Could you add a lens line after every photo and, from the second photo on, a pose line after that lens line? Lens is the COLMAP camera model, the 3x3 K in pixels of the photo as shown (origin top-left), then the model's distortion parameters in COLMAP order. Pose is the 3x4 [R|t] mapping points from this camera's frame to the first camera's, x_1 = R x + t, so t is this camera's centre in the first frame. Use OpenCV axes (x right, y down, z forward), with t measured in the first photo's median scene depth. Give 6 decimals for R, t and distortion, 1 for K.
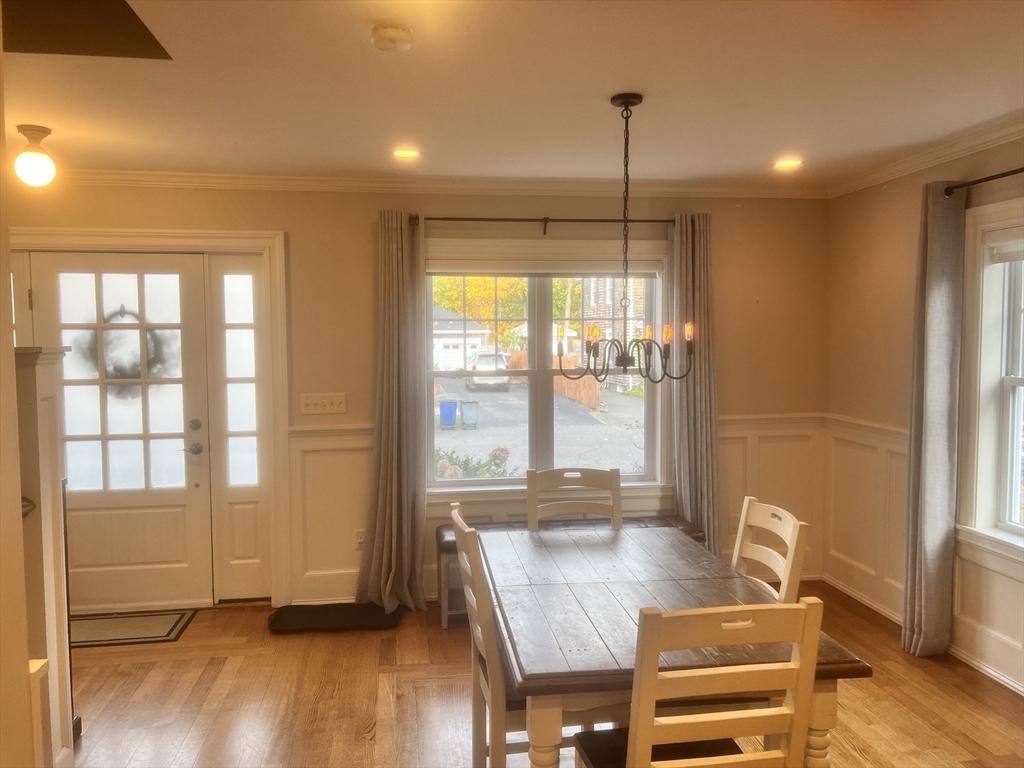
lens RADIAL K [[776.0, 0, 512.1], [0, 776.0, 383.2], [0, 0, 1]] dist [0.002153, -0.000094]
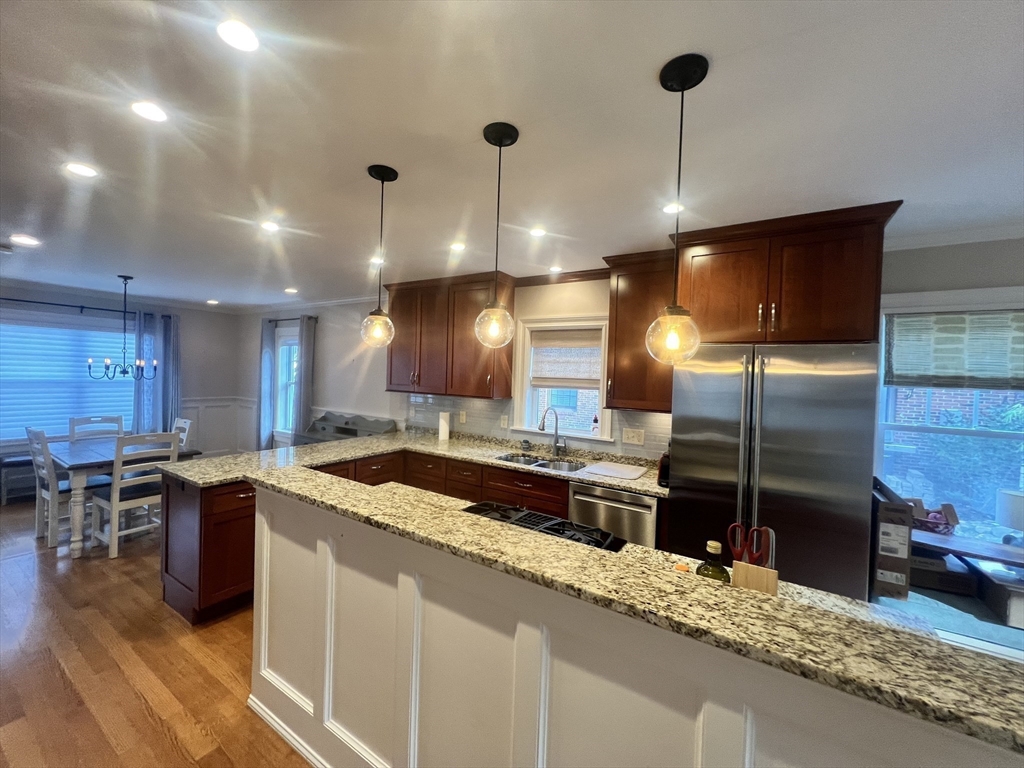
lens RADIAL K [[408.4, 0, 508.7], [0, 408.4, 380.8], [0, 0, 1]] dist [-0.002347, -0.000165]
pose [[0.654135, 0.018183, 0.756159, -0.035715], [0.003451, 0.999629, -0.027023, 0.031603], [-0.756370, 0.020286, 0.653830, -0.681166]]
